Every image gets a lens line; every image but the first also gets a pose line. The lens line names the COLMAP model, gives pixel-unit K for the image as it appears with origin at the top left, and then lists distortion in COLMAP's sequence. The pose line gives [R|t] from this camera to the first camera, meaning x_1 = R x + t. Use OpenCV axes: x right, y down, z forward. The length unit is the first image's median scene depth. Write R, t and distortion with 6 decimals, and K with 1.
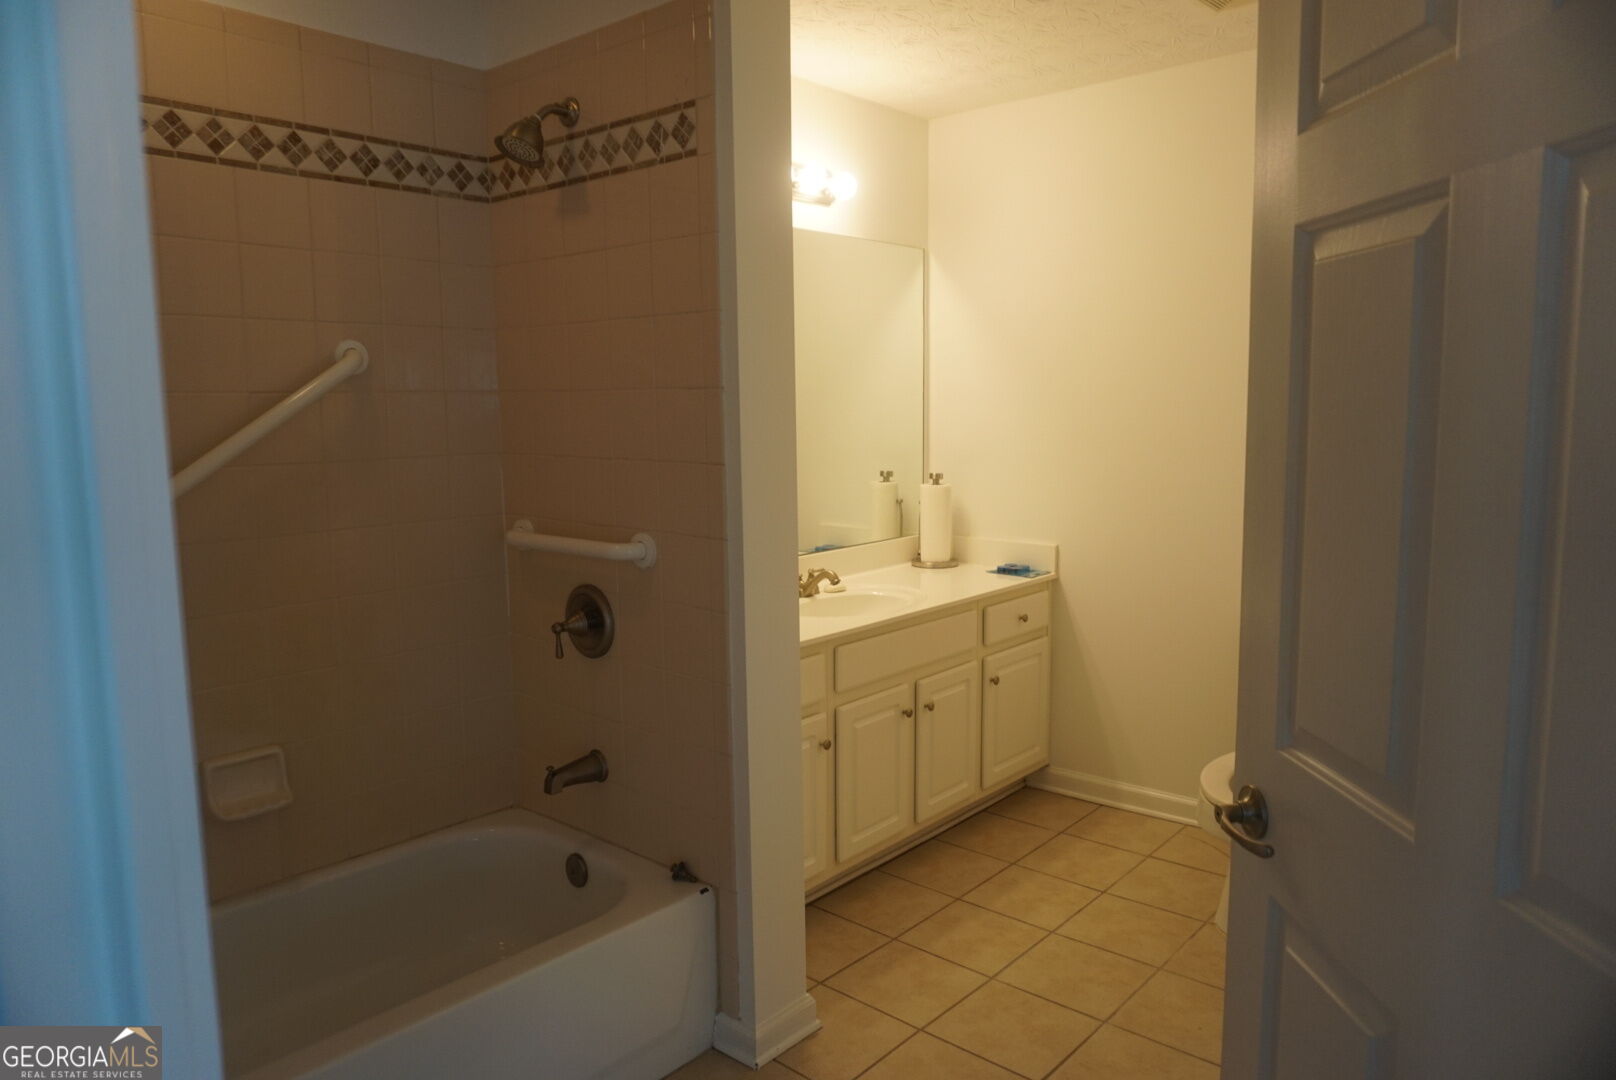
lens RADIAL K [[1080.5, 0, 806.1], [0, 1080.5, 533.5], [0, 0, 1]] dist [-0.032921, 0.000110]
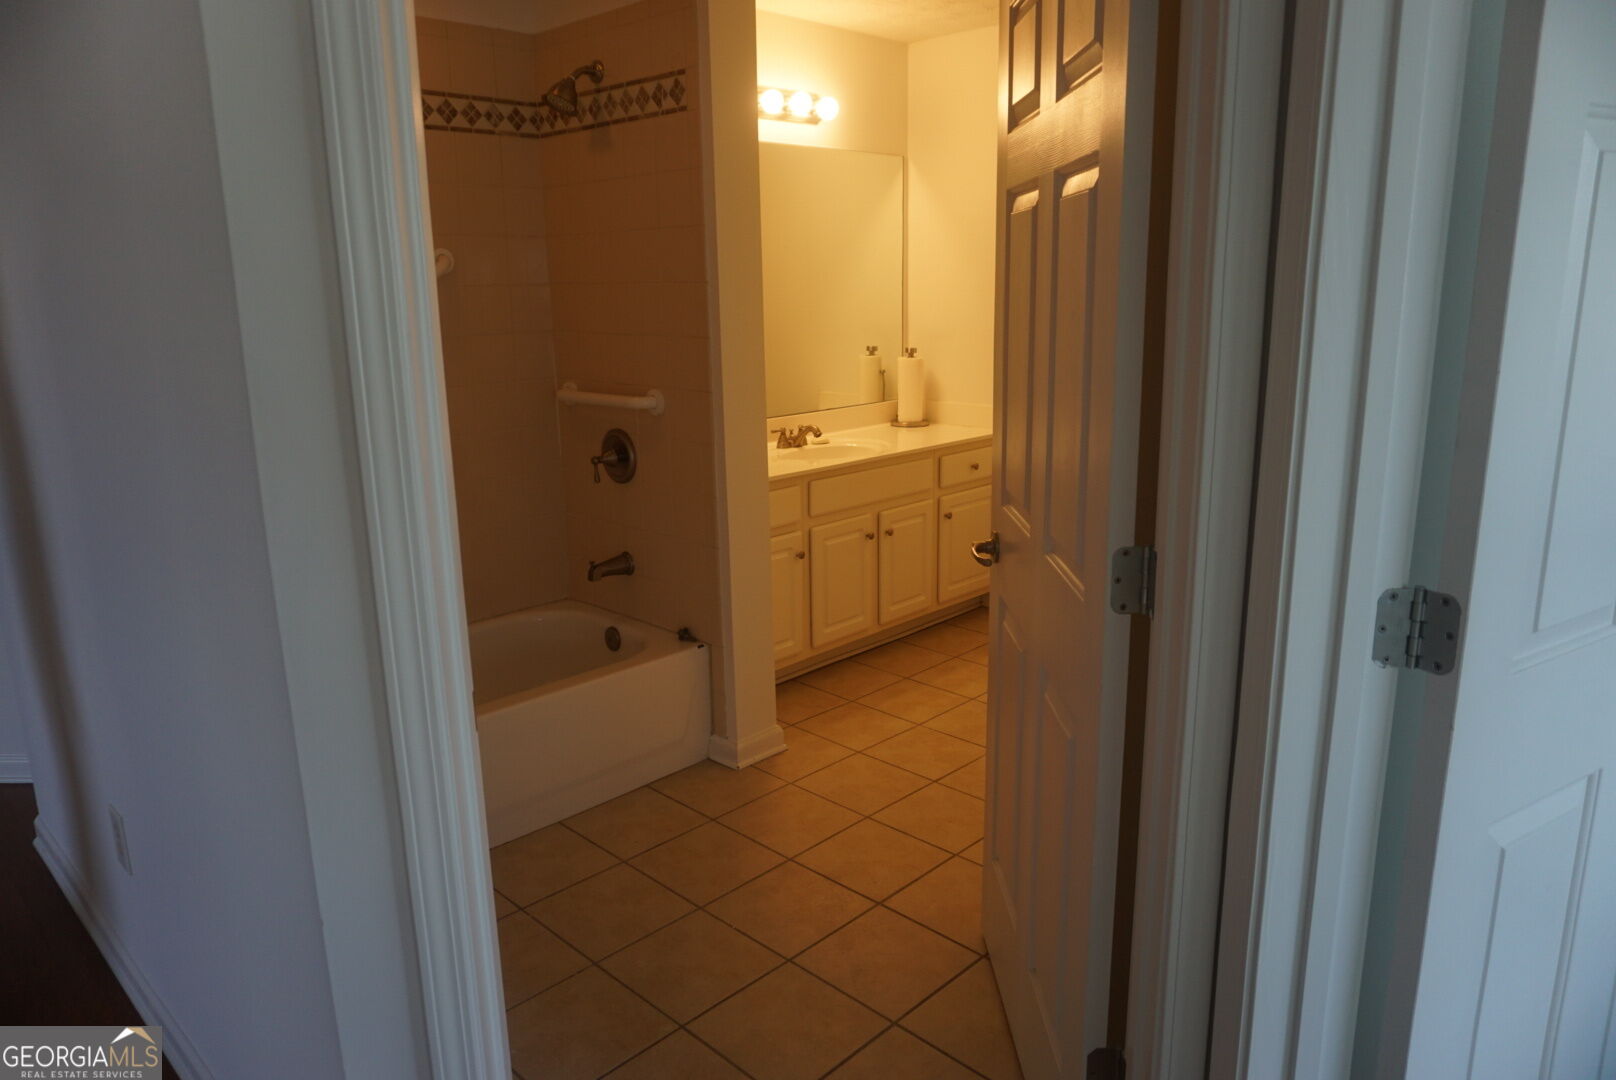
lens RADIAL K [[1080.5, 0, 806.1], [0, 1080.5, 533.5], [0, 0, 1]] dist [-0.032921, 0.000110]
pose [[0.998579, 0.008005, -0.052683, 0.107850], [-0.002218, 0.994039, 0.108999, 0.029628], [0.053242, -0.108728, 0.992645, -0.349535]]
